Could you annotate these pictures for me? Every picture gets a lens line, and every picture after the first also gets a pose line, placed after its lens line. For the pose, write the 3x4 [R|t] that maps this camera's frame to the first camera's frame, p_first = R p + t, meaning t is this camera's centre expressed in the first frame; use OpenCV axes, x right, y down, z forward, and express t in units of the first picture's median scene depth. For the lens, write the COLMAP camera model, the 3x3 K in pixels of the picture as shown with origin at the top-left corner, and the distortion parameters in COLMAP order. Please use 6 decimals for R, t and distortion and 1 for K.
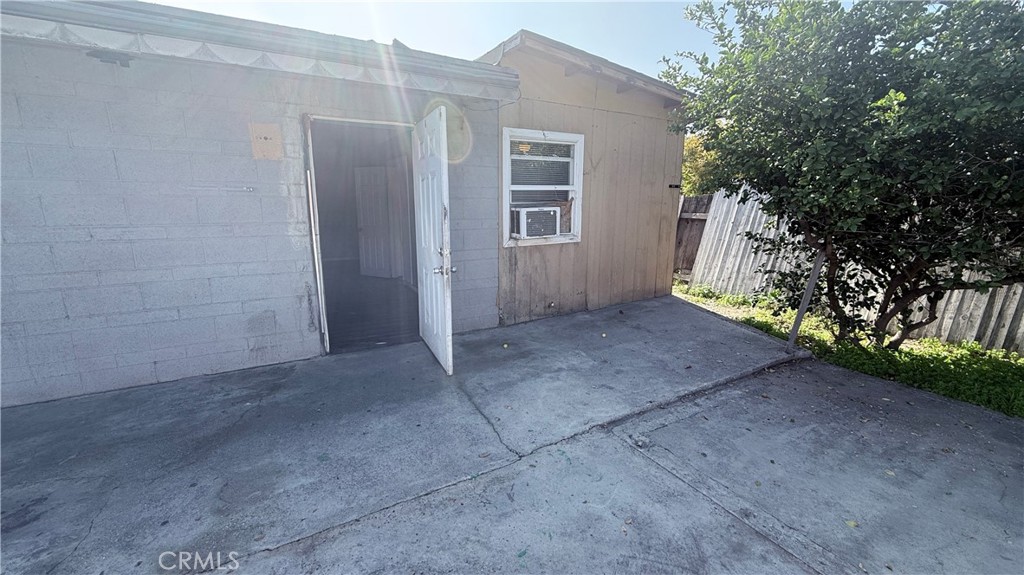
lens RADIAL K [[421.3, 0, 512.0], [0, 421.3, 287.5], [0, 0, 1]] dist [0.000707, 0.000203]
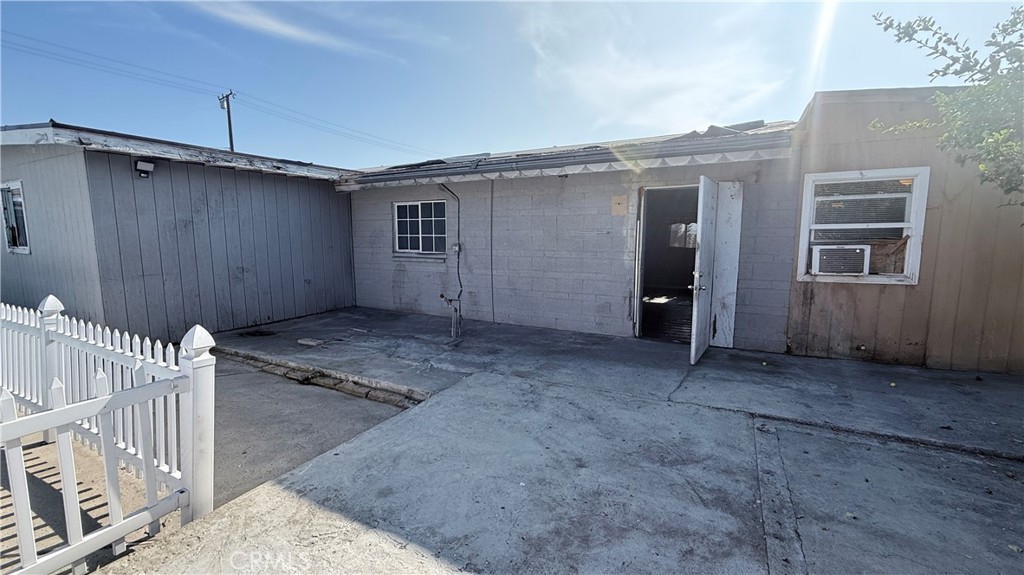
lens RADIAL K [[421.3, 0, 512.0], [0, 421.3, 287.5], [0, 0, 1]] dist [0.000707, 0.000203]
pose [[0.529383, 0.095606, -0.842979, 0.649008], [-0.173068, 0.984905, 0.003018, 0.057334], [0.830543, 0.144295, 0.537938, -0.247294]]
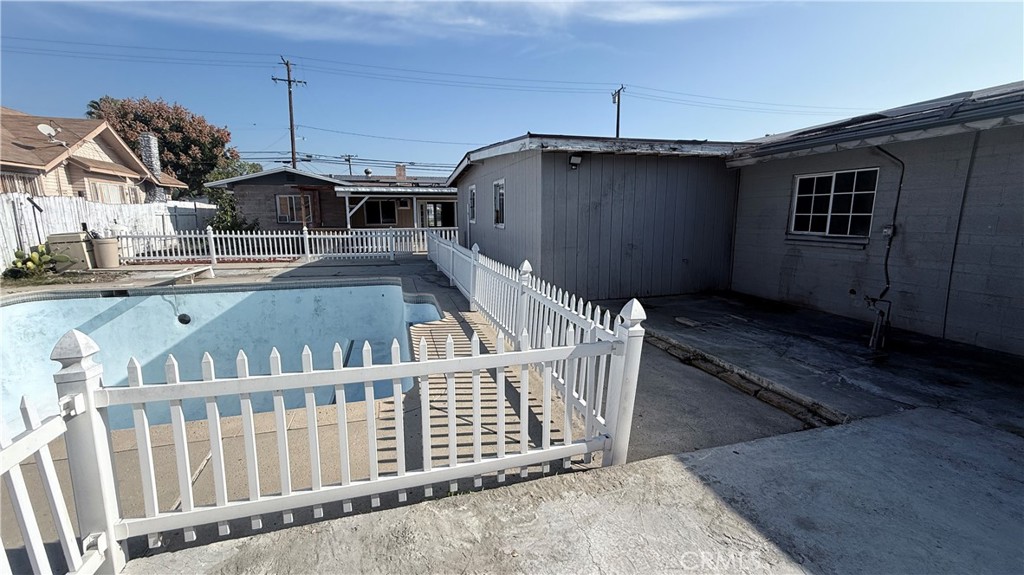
lens RADIAL K [[421.3, 0, 512.0], [0, 421.3, 287.5], [0, 0, 1]] dist [0.000707, 0.000203]
pose [[-0.243576, 0.157504, -0.957008, 0.598018], [-0.199080, 0.957596, 0.208270, 0.071350], [0.949230, 0.241251, -0.201891, -0.340253]]
